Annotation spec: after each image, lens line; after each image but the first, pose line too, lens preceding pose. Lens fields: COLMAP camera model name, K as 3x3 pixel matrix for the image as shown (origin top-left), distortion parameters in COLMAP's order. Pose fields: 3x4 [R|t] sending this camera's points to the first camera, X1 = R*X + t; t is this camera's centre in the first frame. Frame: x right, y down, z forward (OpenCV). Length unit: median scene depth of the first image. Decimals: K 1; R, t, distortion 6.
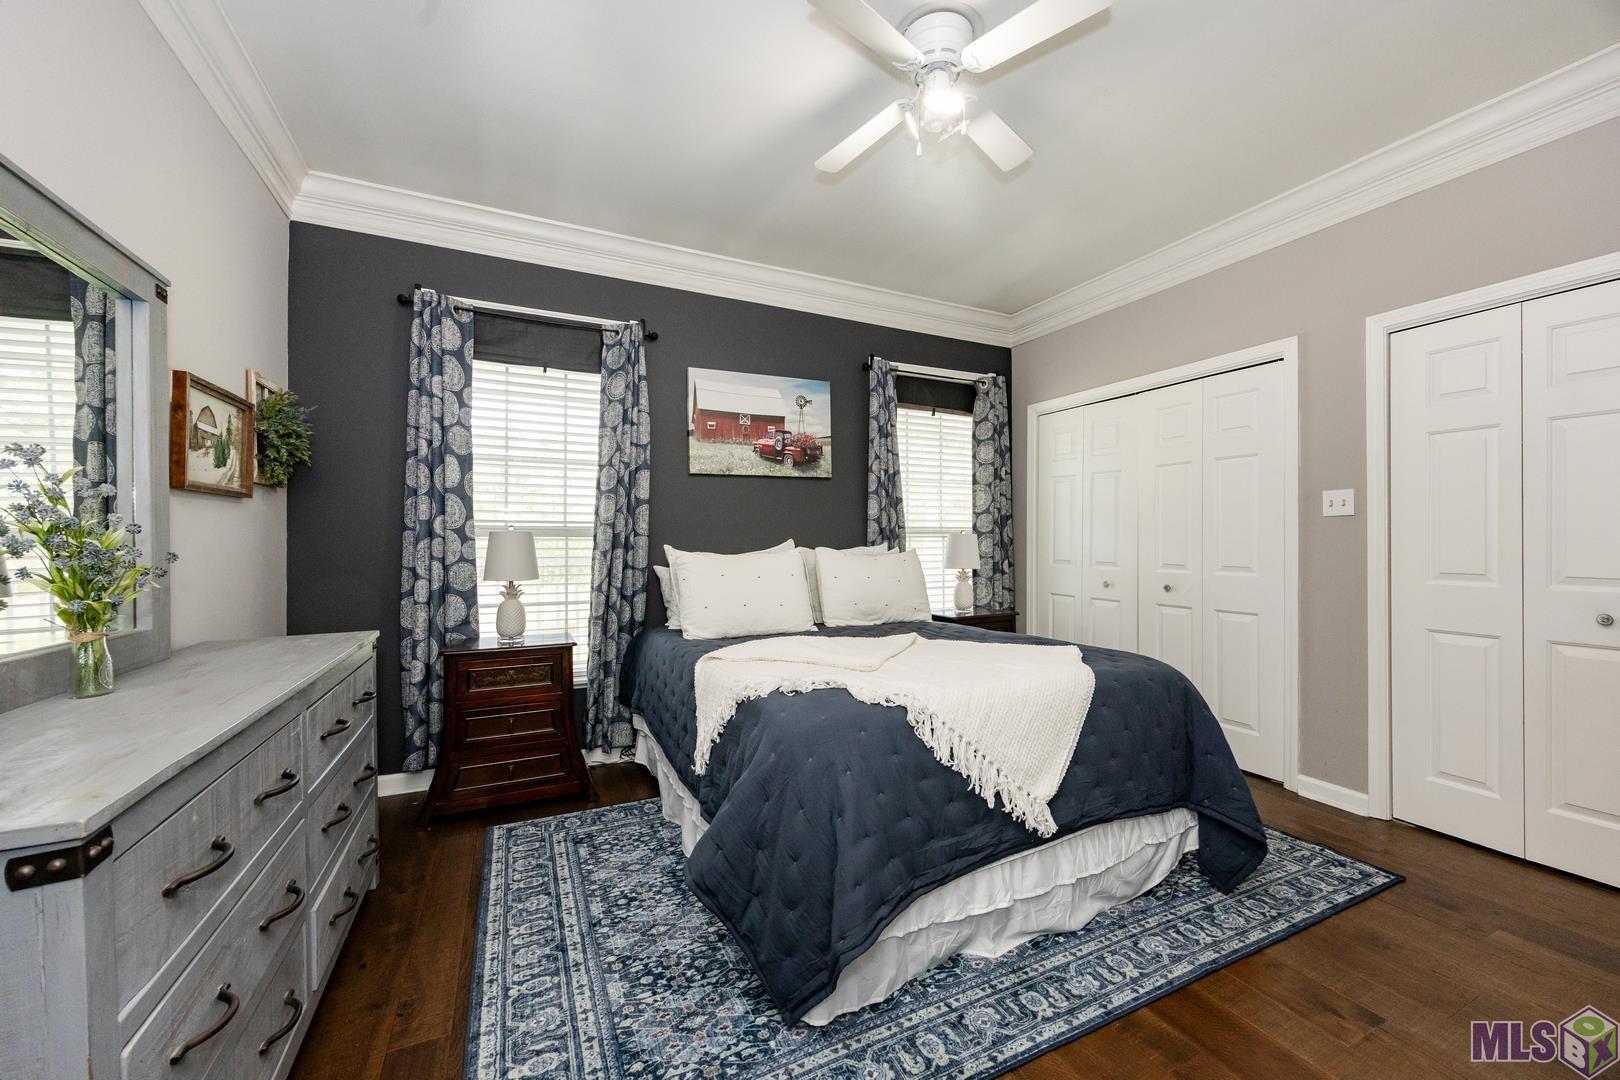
lens RADIAL K [[614.4, 0, 809.1], [0, 614.4, 544.6], [0, 0, 1]] dist [-0.011938, -0.000063]
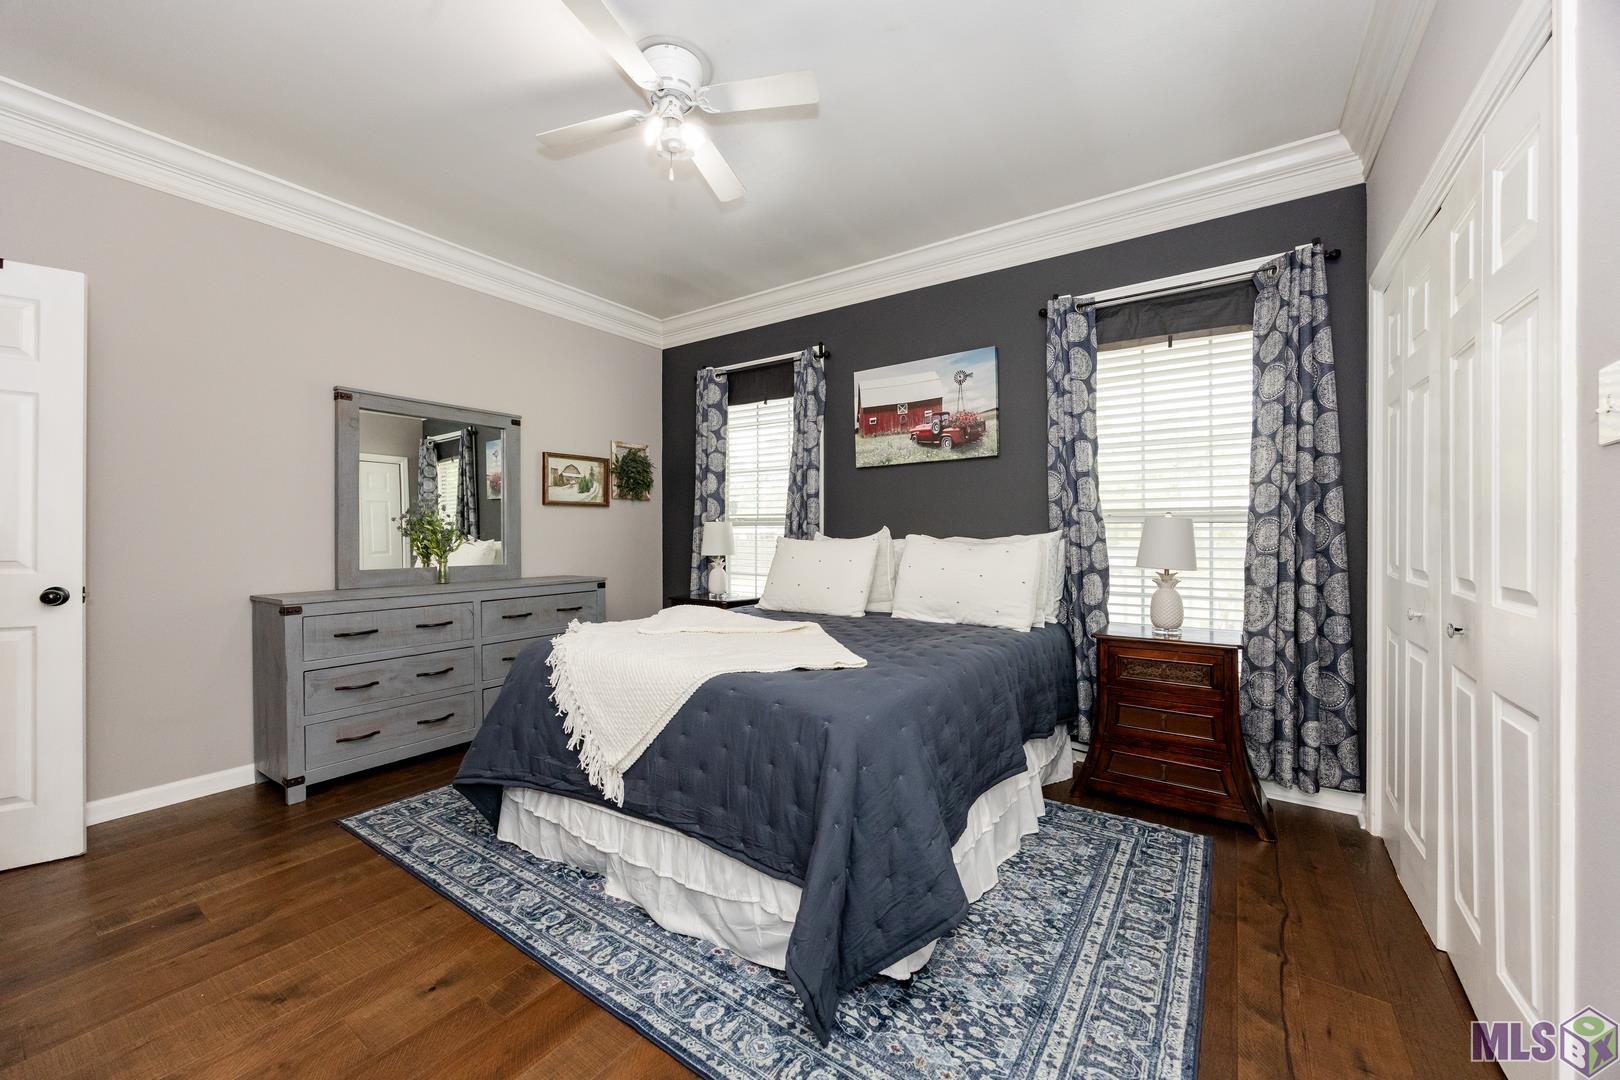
lens RADIAL K [[628.6, 0, 806.0], [0, 628.6, 519.7], [0, 0, 1]] dist [0.000906, 0.000008]
pose [[0.492369, -0.013285, -0.870285, 0.710785], [-0.004792, 0.999827, -0.017973, -0.001007], [0.870373, 0.013019, 0.492220, 0.345476]]
